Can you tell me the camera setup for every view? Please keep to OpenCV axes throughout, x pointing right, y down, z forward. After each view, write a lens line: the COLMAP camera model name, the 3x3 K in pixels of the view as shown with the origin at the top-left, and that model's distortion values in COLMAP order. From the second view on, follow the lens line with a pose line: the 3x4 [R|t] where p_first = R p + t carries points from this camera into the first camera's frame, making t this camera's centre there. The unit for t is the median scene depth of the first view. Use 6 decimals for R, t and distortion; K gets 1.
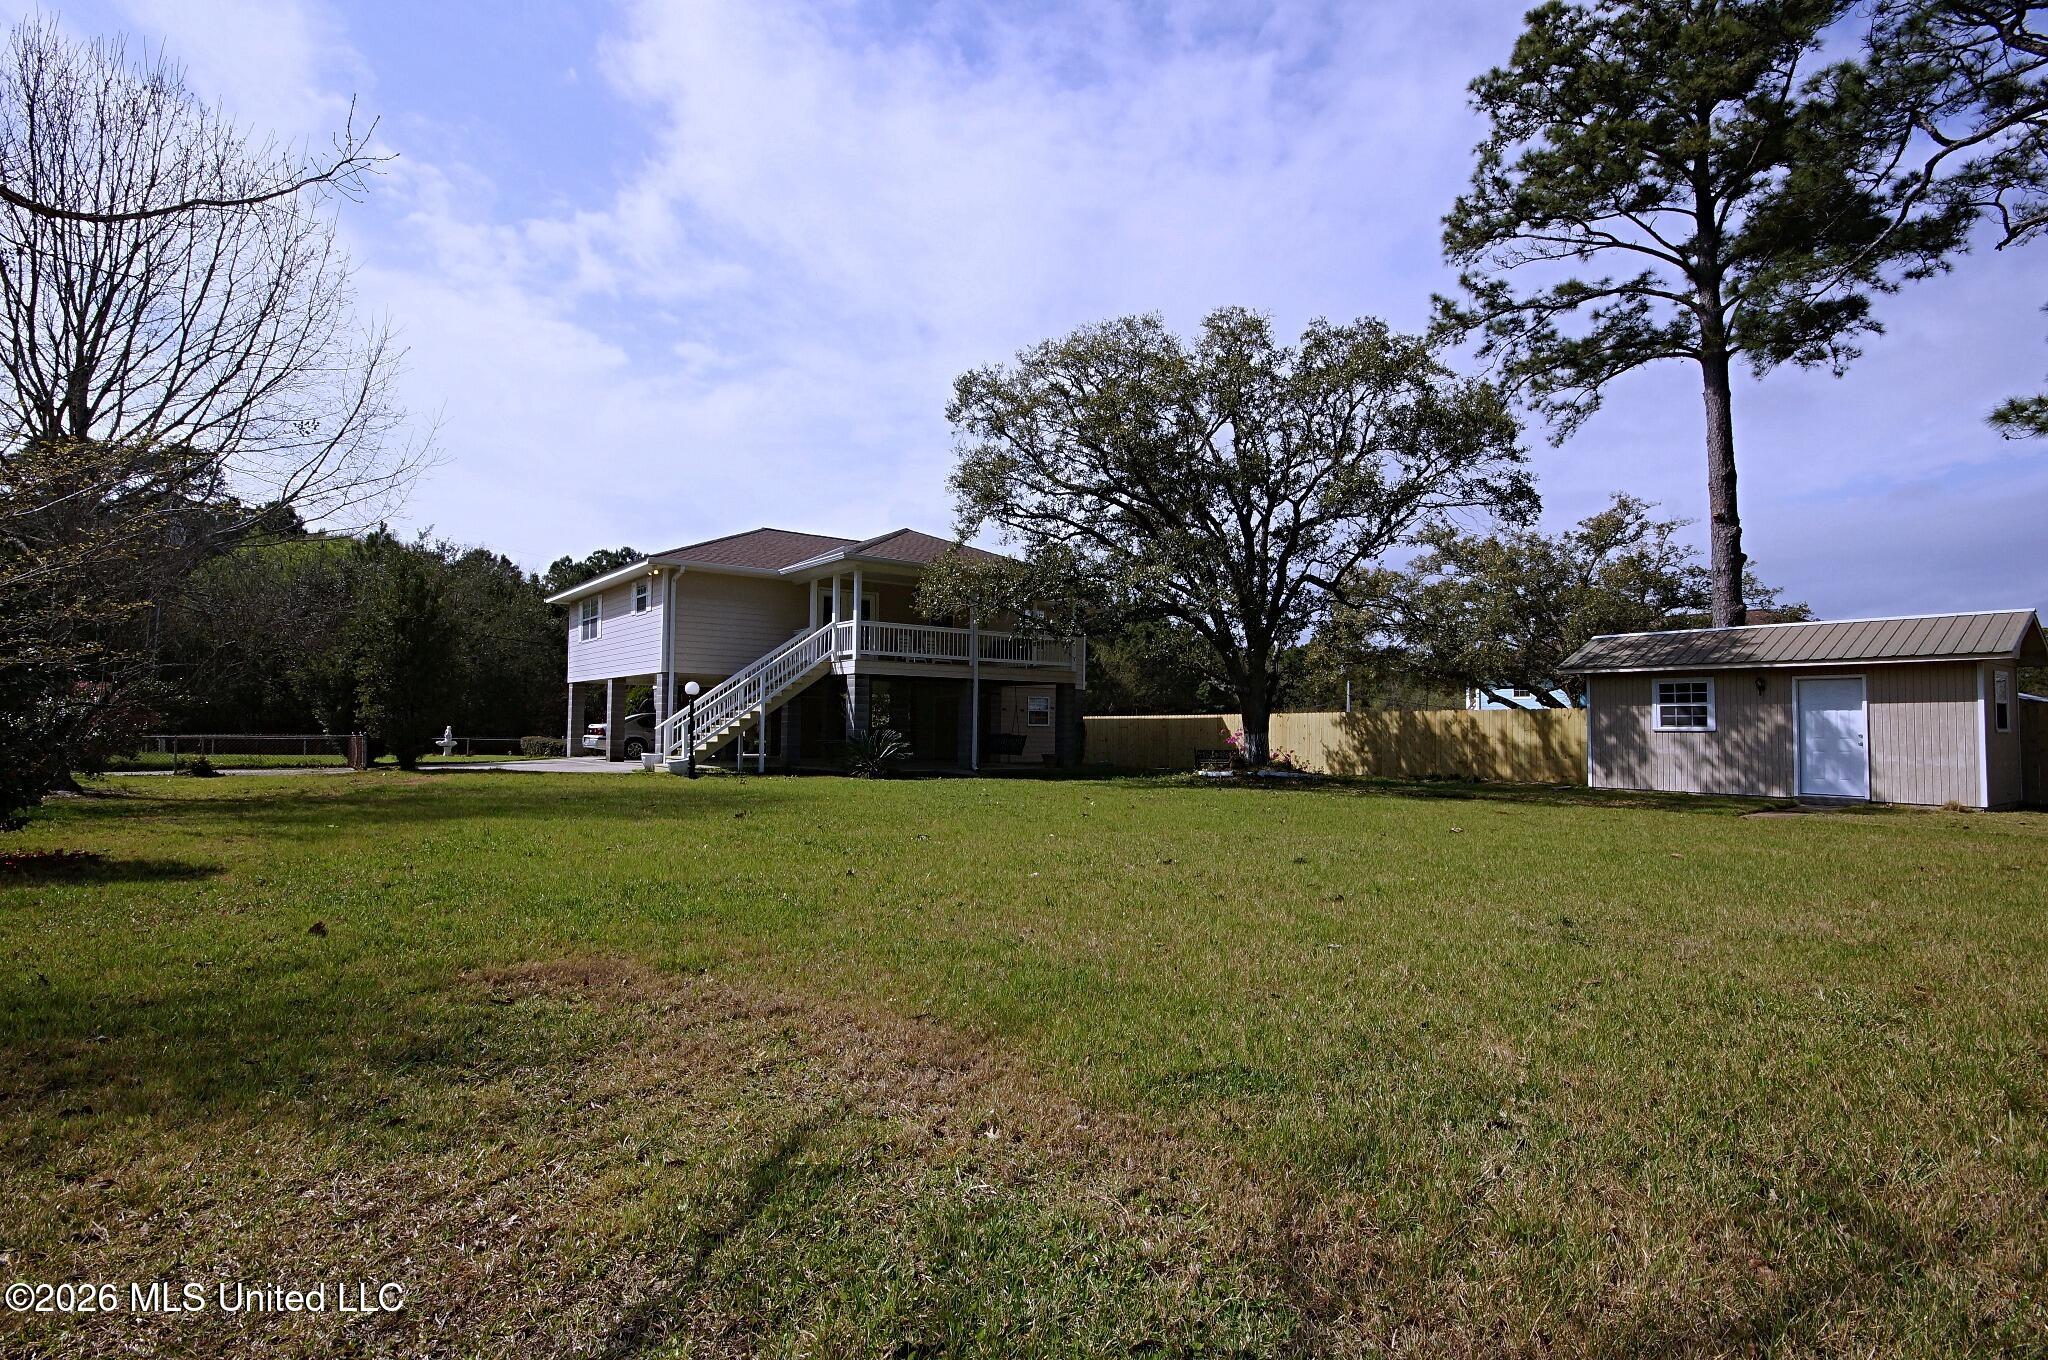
lens RADIAL K [[971.3, 0, 995.2], [0, 971.3, 676.8], [0, 0, 1]] dist [0.005218, -0.000362]
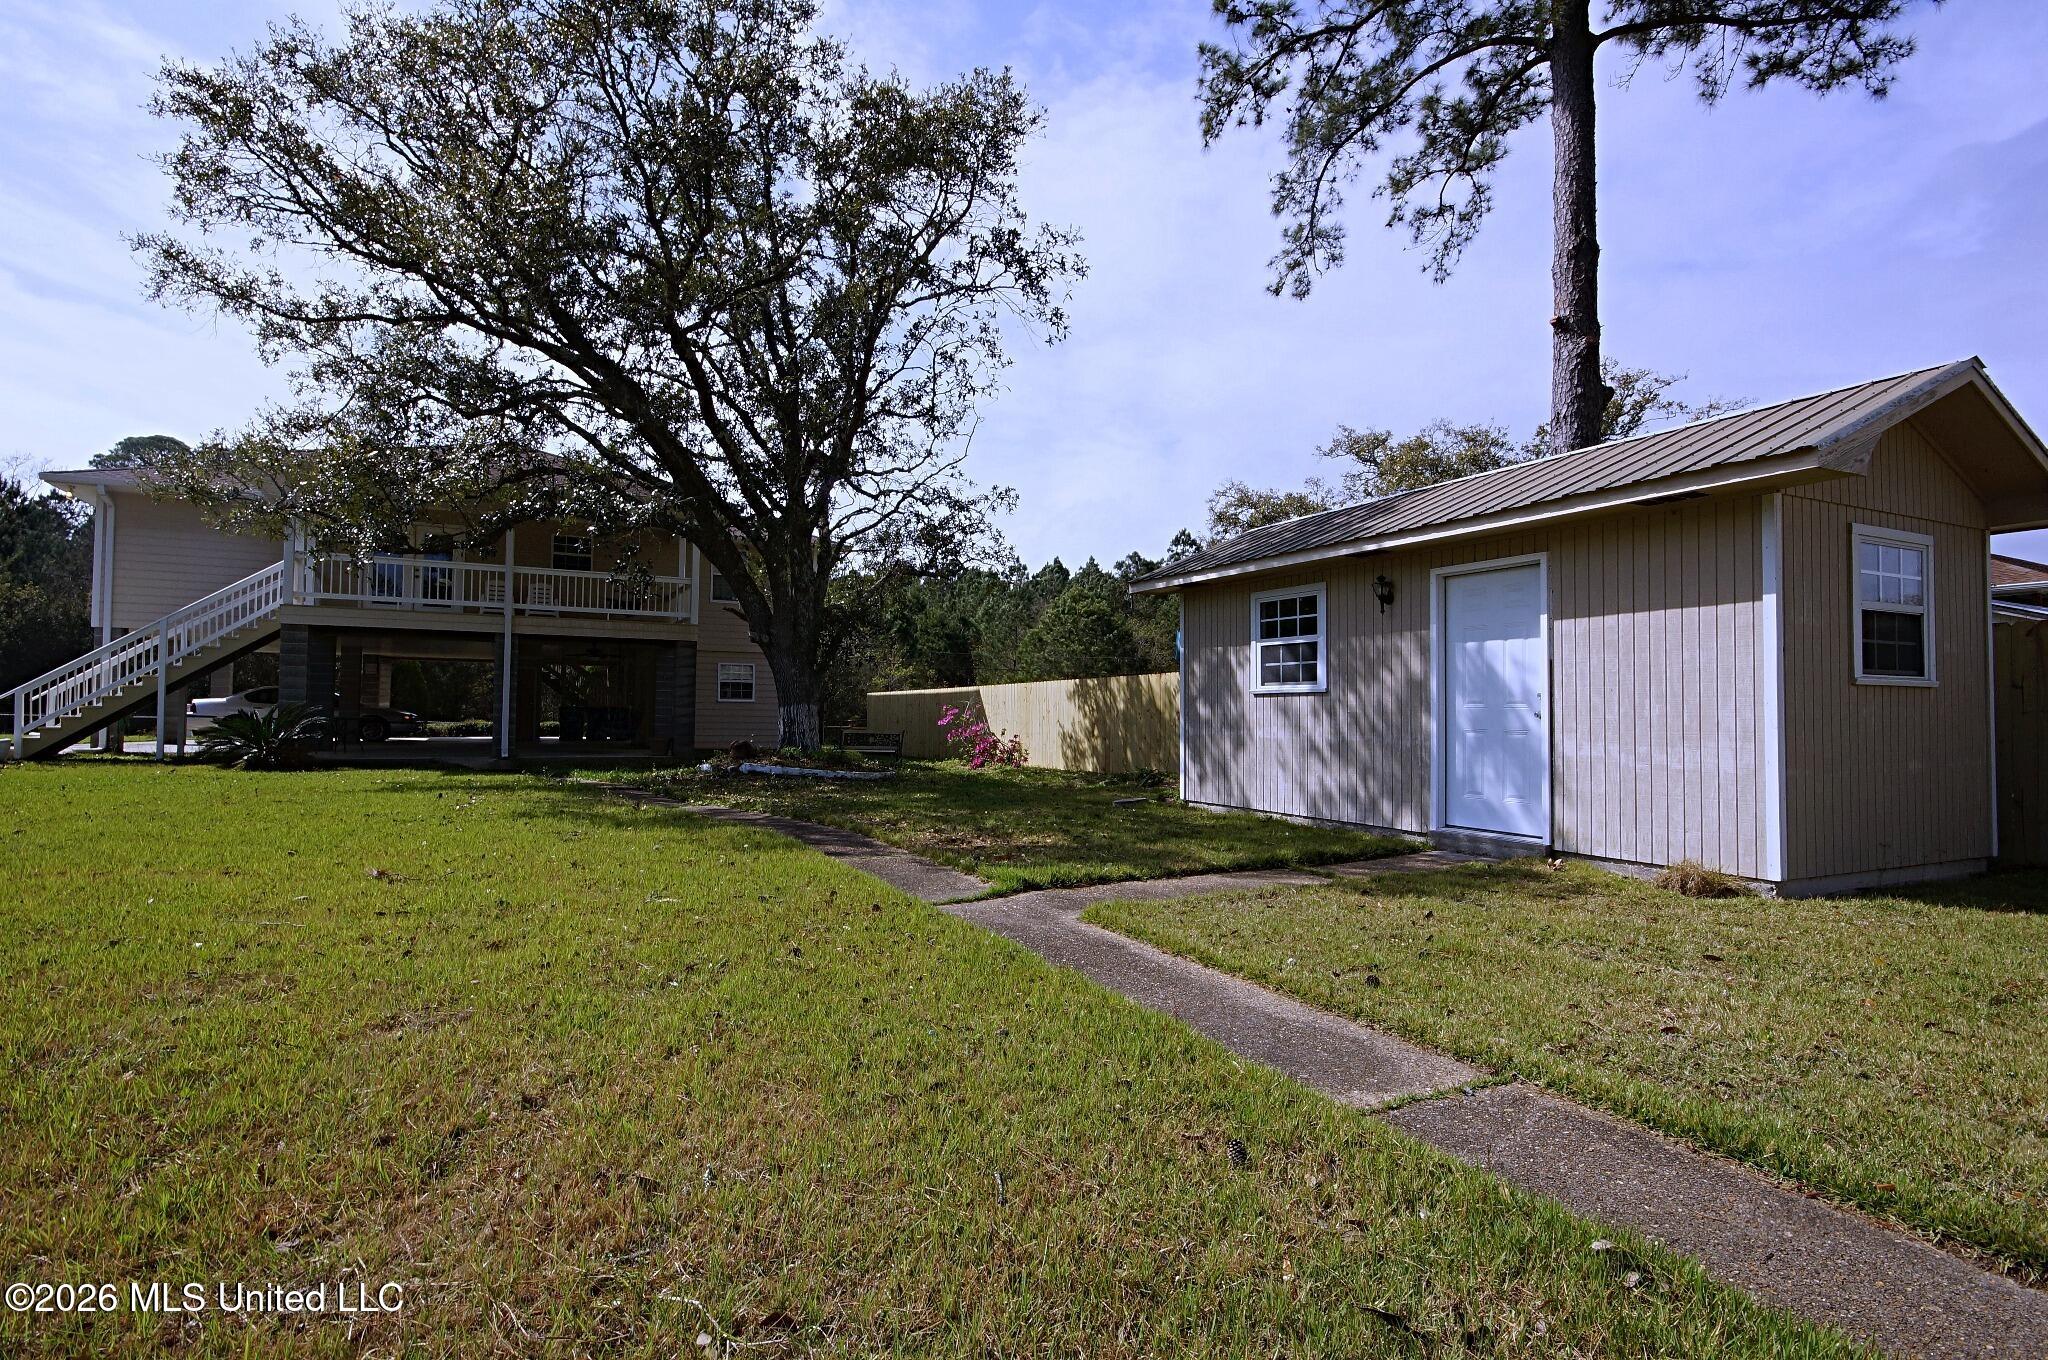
lens RADIAL K [[964.3, 0, 1014.4], [0, 964.3, 687.3], [0, 0, 1]] dist [0.006334, -0.001153]
pose [[0.985630, 0.002060, -0.168906, 0.659985], [0.001555, 0.999773, 0.021268, 0.042466], [0.168911, -0.021225, 0.985403, 0.487683]]
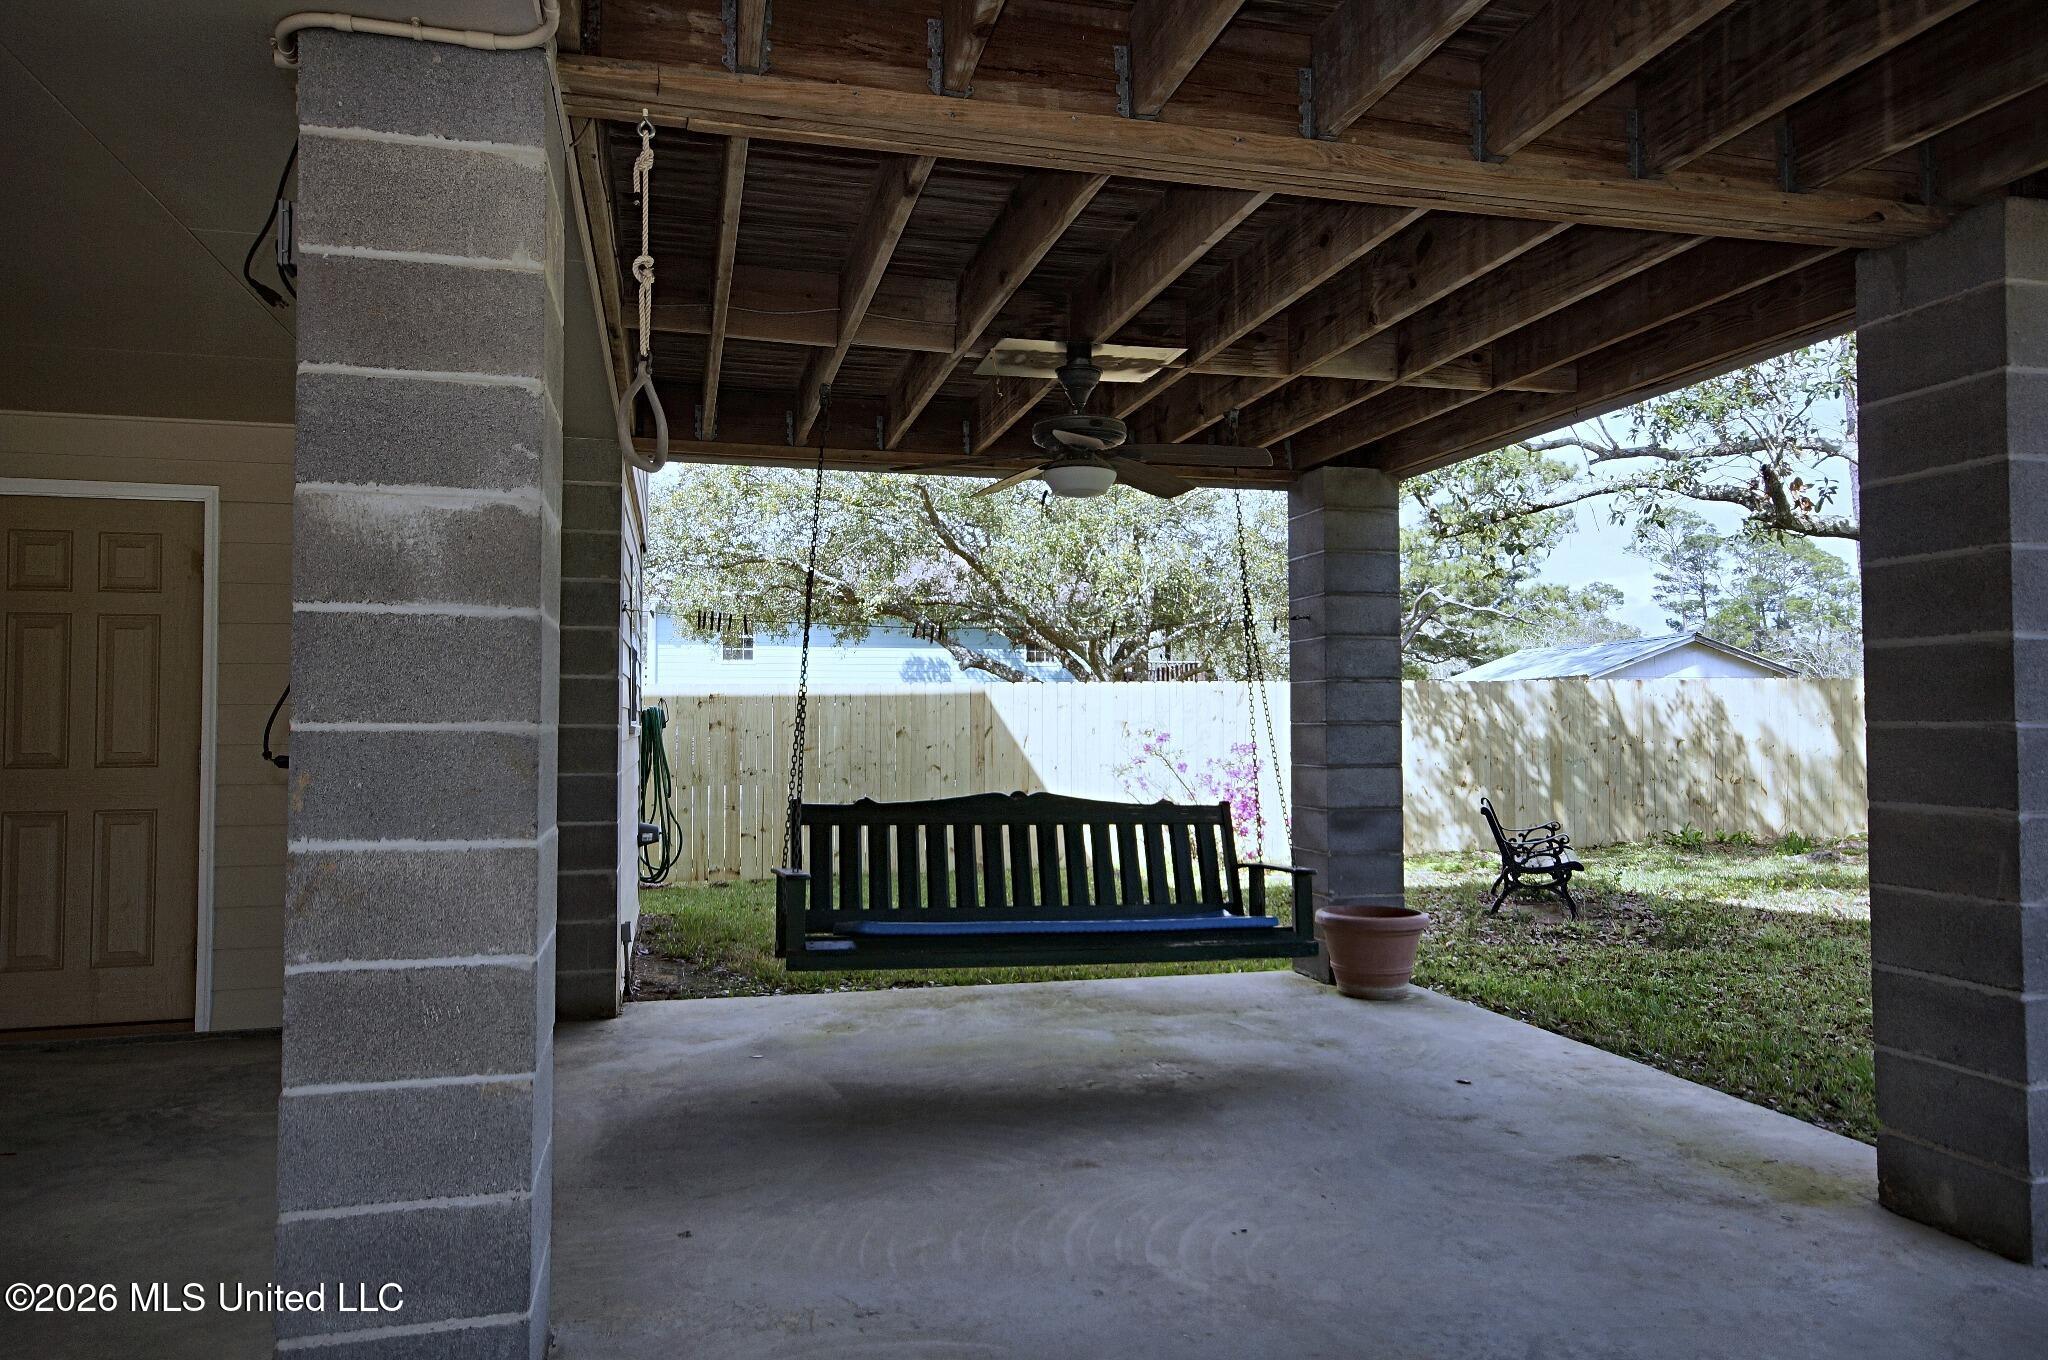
lens RADIAL K [[1337.3, 0, 1018.8], [0, 1337.3, 673.5], [0, 0, 1]] dist [0.020328, -0.000485]
pose [[0.393564, 0.018194, 0.919117, -0.251903], [-0.040408, 0.999180, -0.002476, 0.063333], [-0.918409, -0.036166, 0.393976, 1.455964]]
